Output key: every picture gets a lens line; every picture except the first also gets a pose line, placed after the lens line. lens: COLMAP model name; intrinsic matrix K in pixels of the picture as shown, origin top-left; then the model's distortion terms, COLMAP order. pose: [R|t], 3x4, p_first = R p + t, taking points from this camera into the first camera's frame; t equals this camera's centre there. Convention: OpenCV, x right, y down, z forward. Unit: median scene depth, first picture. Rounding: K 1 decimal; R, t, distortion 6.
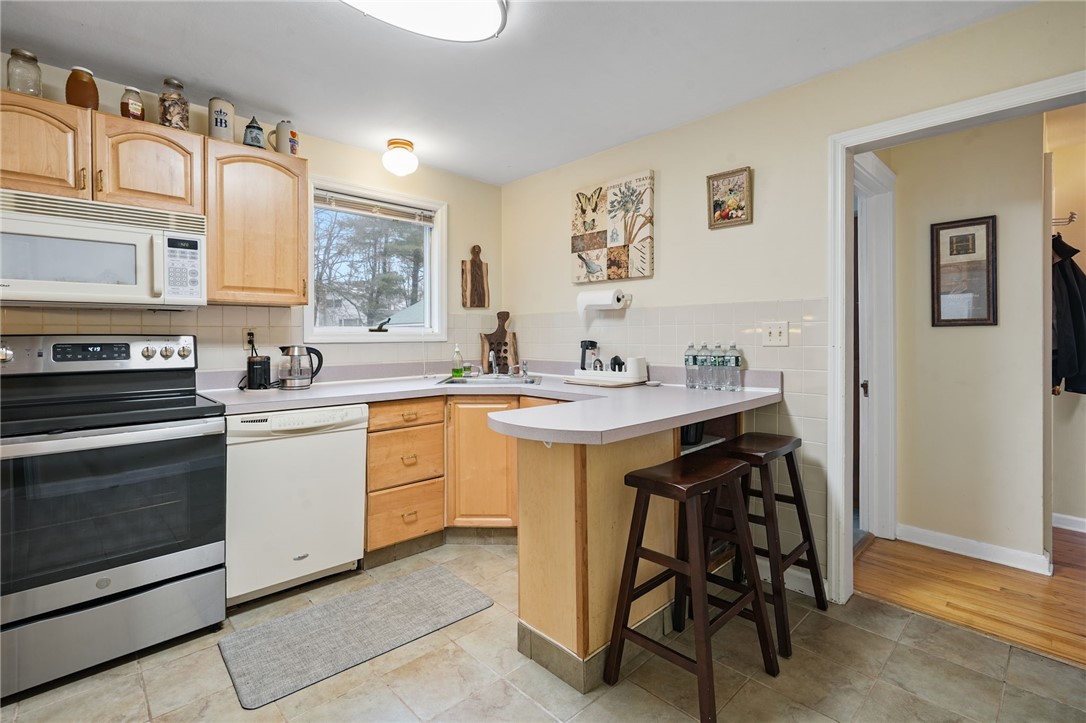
lens RADIAL K [[518.0, 0, 546.0], [0, 518.0, 335.1], [0, 0, 1]] dist [-0.000681, -0.000151]
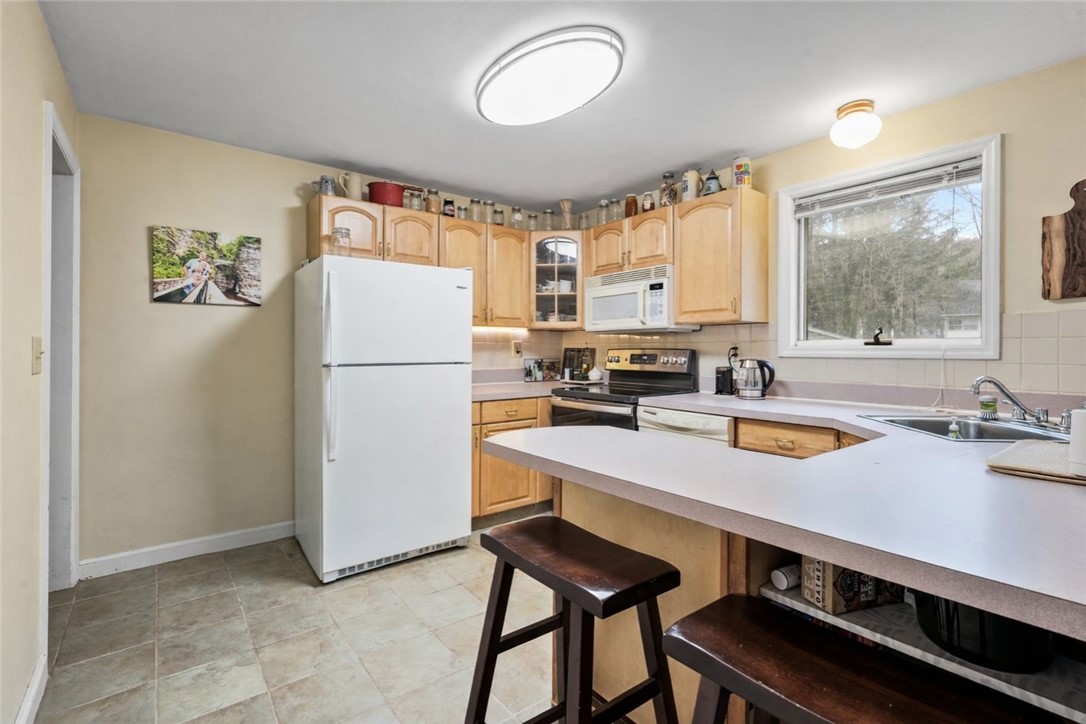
lens RADIAL K [[489.3, 0, 545.4], [0, 489.3, 350.2], [0, 0, 1]] dist [-0.000521, -0.000143]
pose [[-0.113282, -0.000384, -0.993563, 0.587674], [-0.002418, 0.999997, -0.000111, 0.003567], [0.993560, 0.002389, -0.113283, 0.701679]]
